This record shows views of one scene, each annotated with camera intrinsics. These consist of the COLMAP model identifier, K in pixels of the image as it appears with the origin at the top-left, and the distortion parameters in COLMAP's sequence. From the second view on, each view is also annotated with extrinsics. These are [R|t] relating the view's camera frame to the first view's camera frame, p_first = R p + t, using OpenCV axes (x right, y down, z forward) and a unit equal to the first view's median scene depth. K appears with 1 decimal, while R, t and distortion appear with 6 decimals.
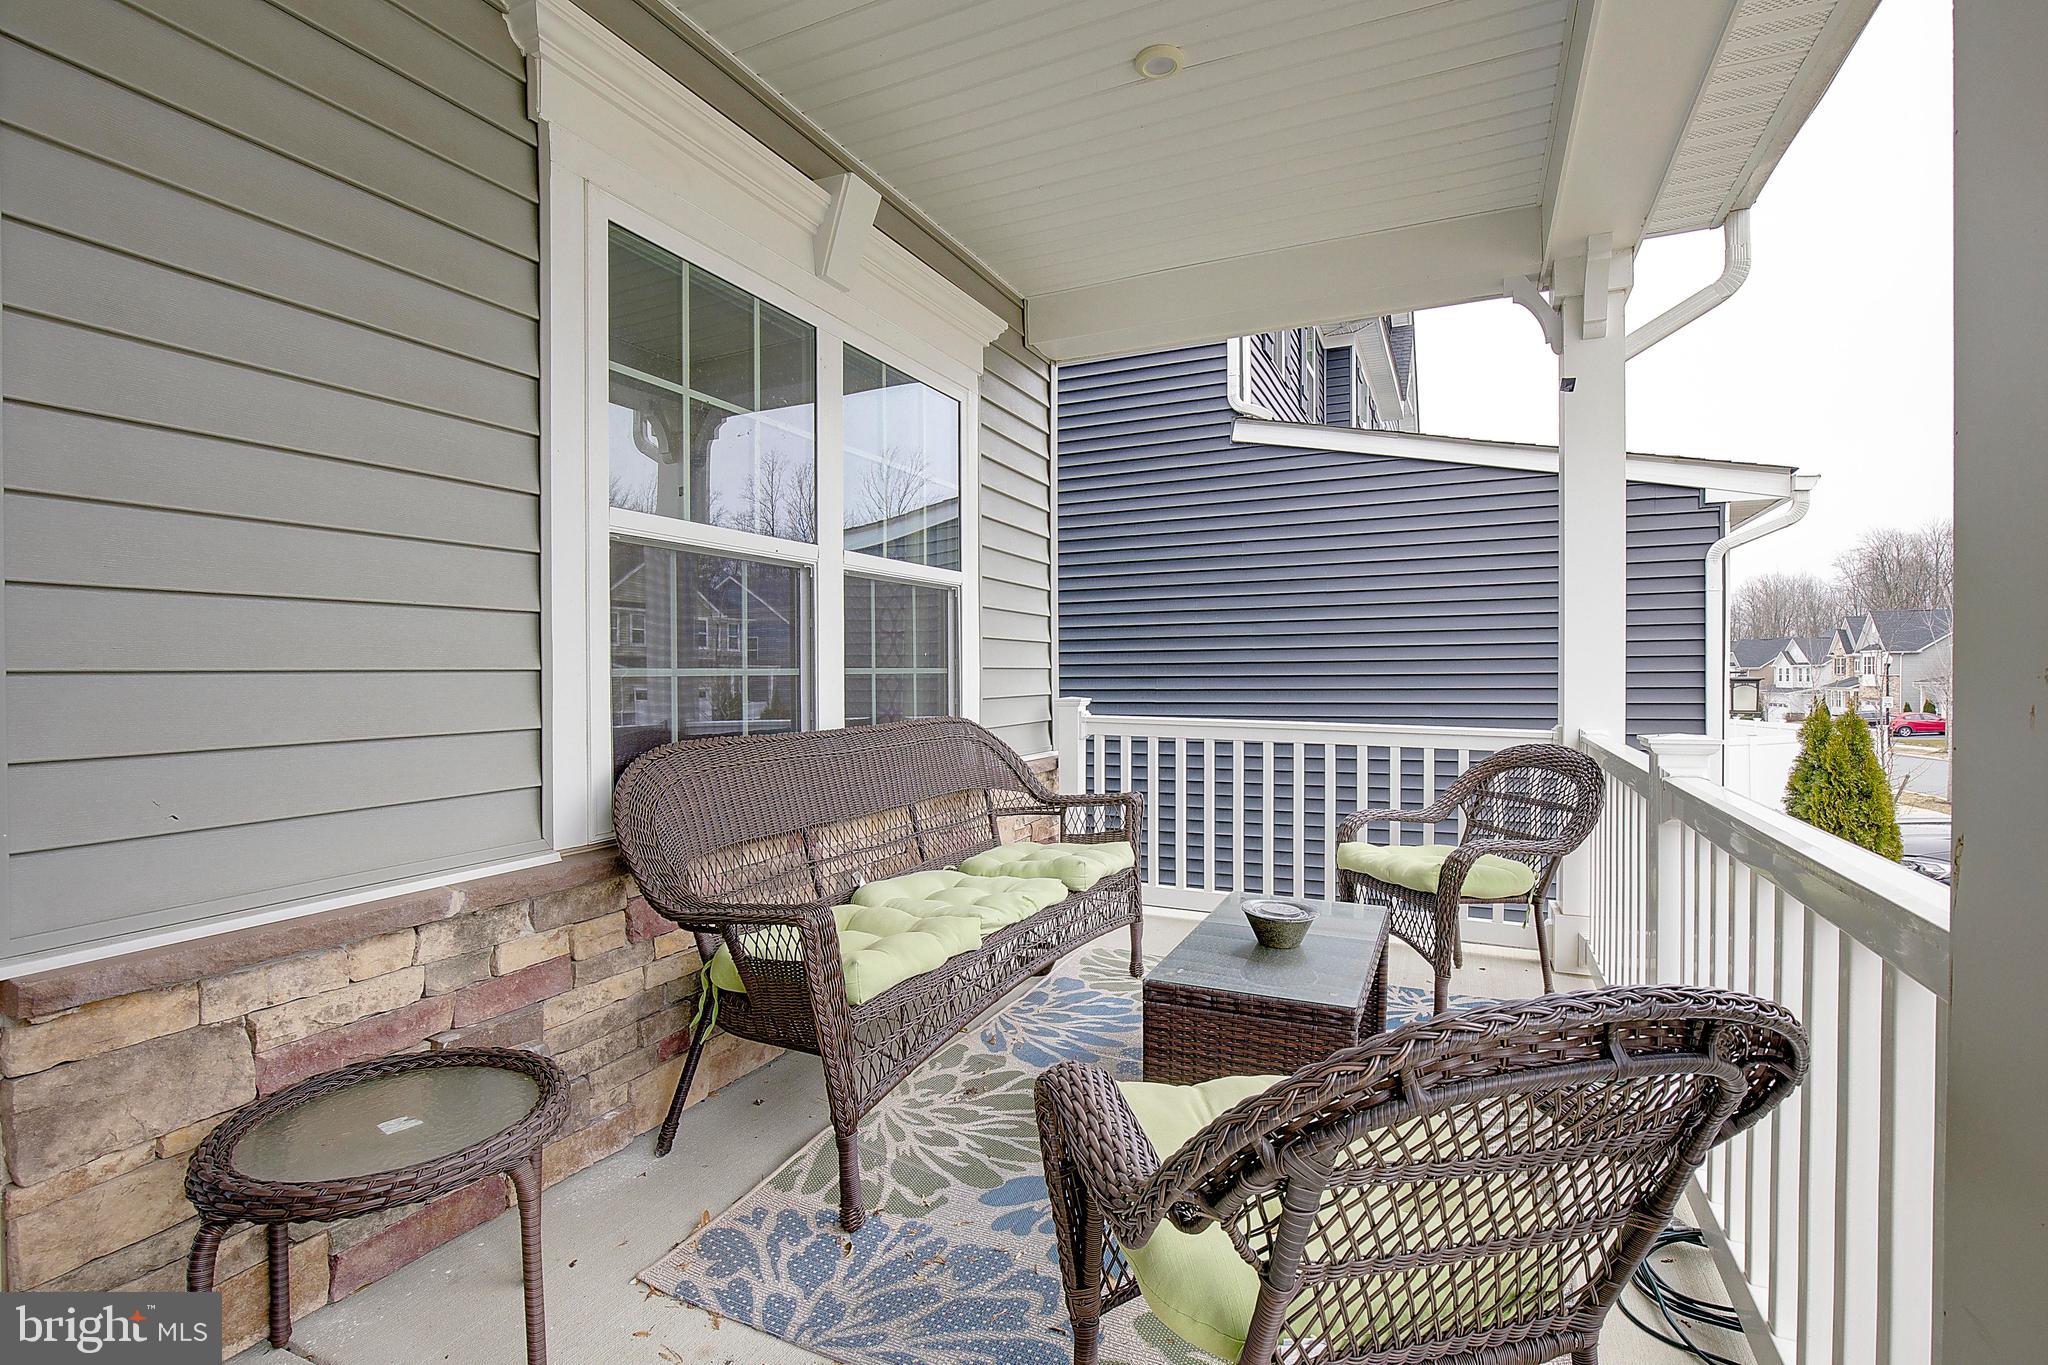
lens RADIAL K [[931.5, 0, 1020.8], [0, 931.5, 668.0], [0, 0, 1]] dist [-0.036469, -0.000016]
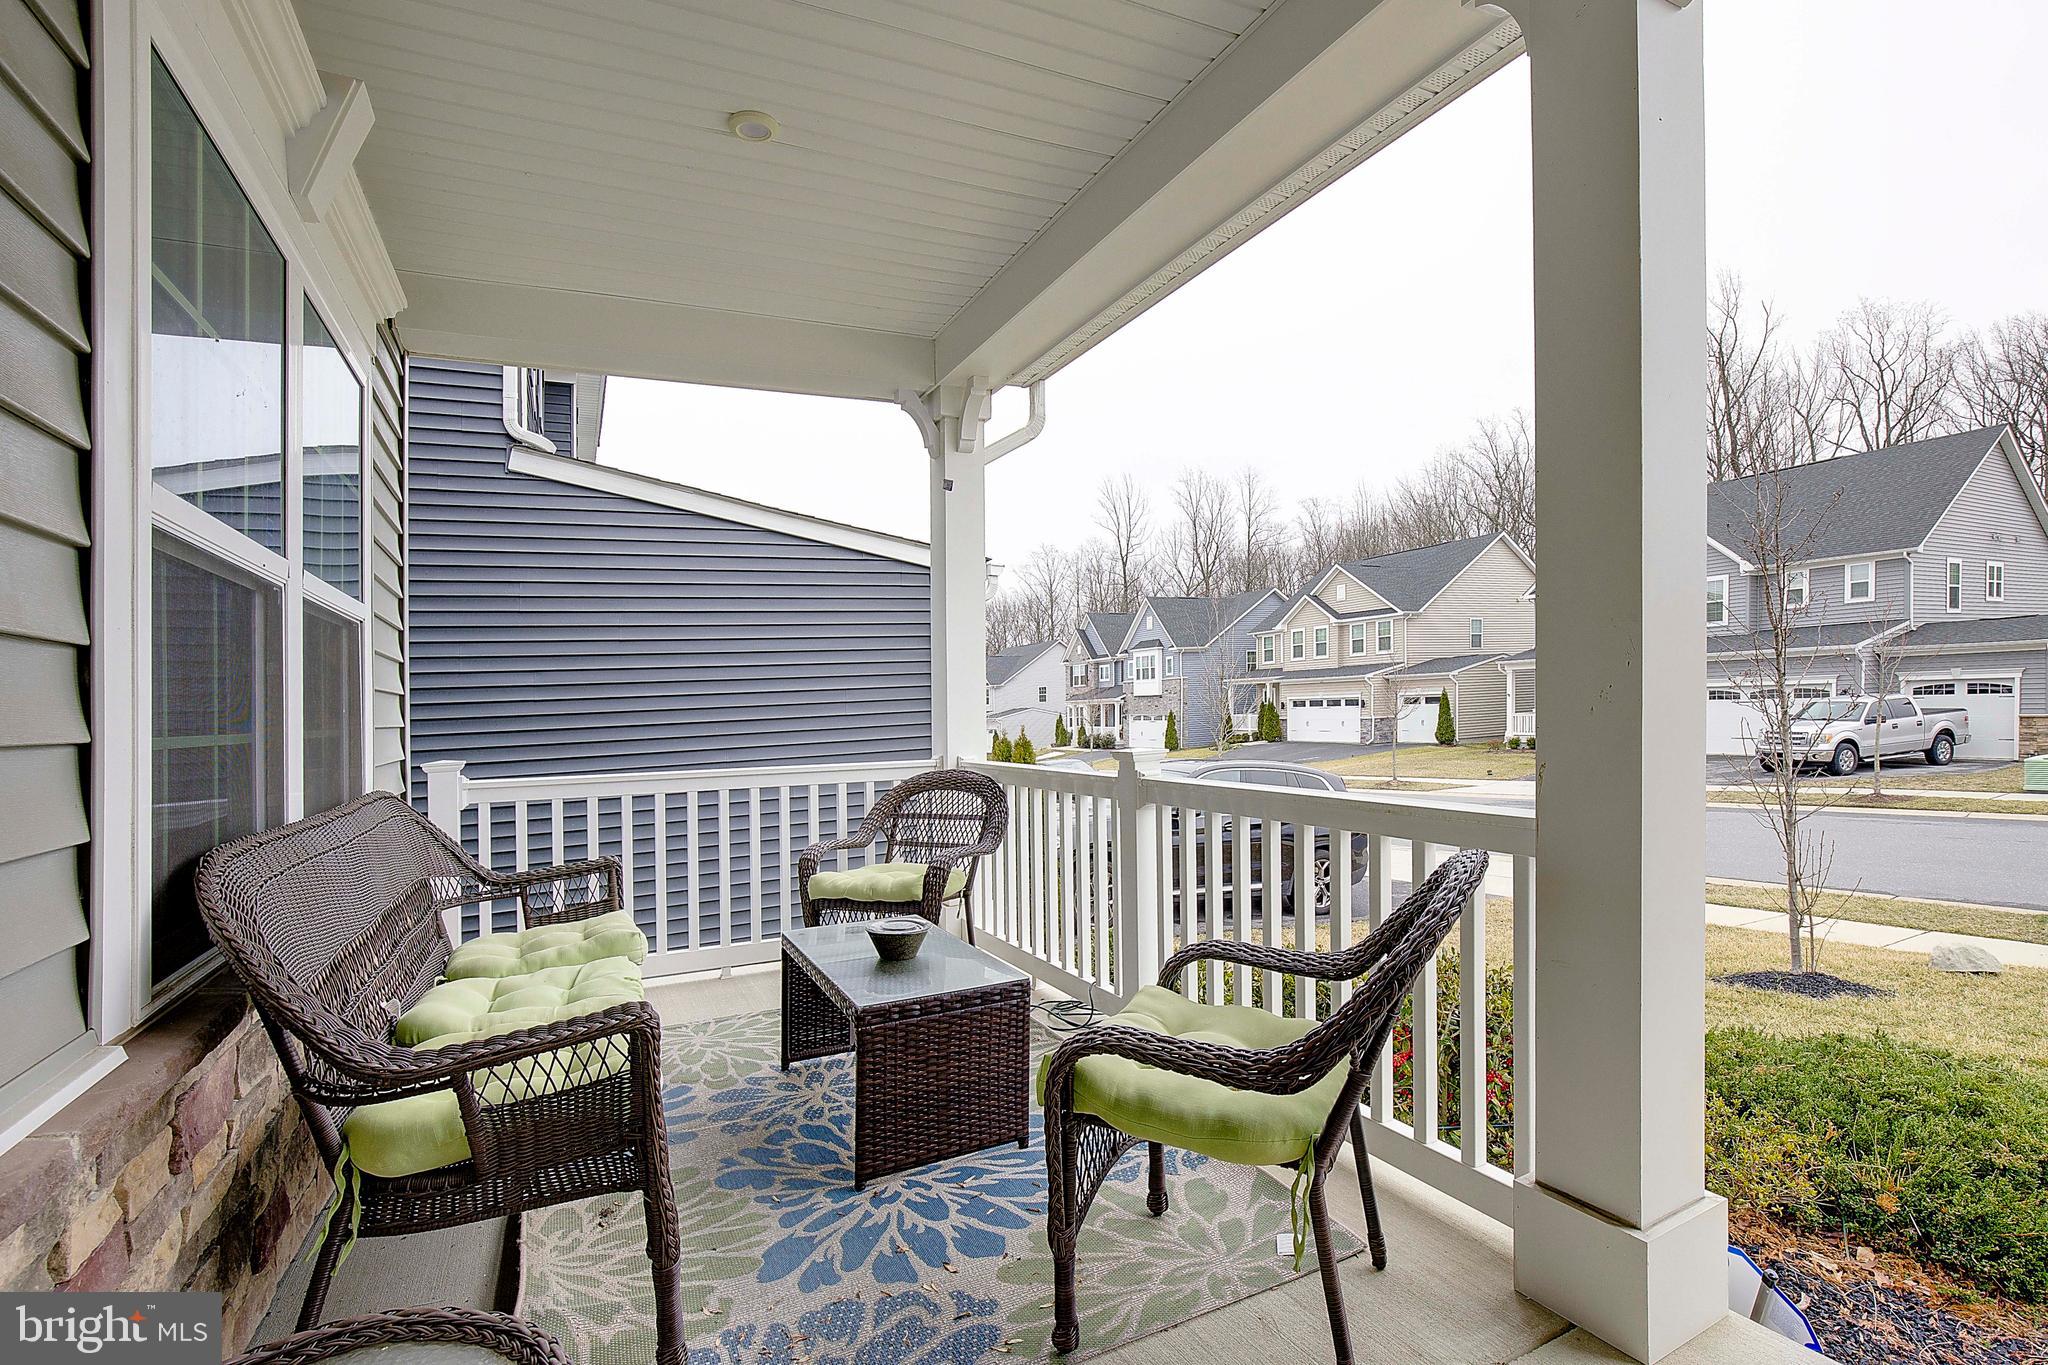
lens RADIAL K [[956.8, 0, 1024.0], [0, 956.8, 682.5], [0, 0, 1]] dist [-0.035537, 0.000253]
pose [[0.629051, -0.002858, 0.777359, -0.347334], [0.032214, 0.999230, -0.022394, -0.003130], [-0.776696, 0.039129, 0.628659, 0.089496]]
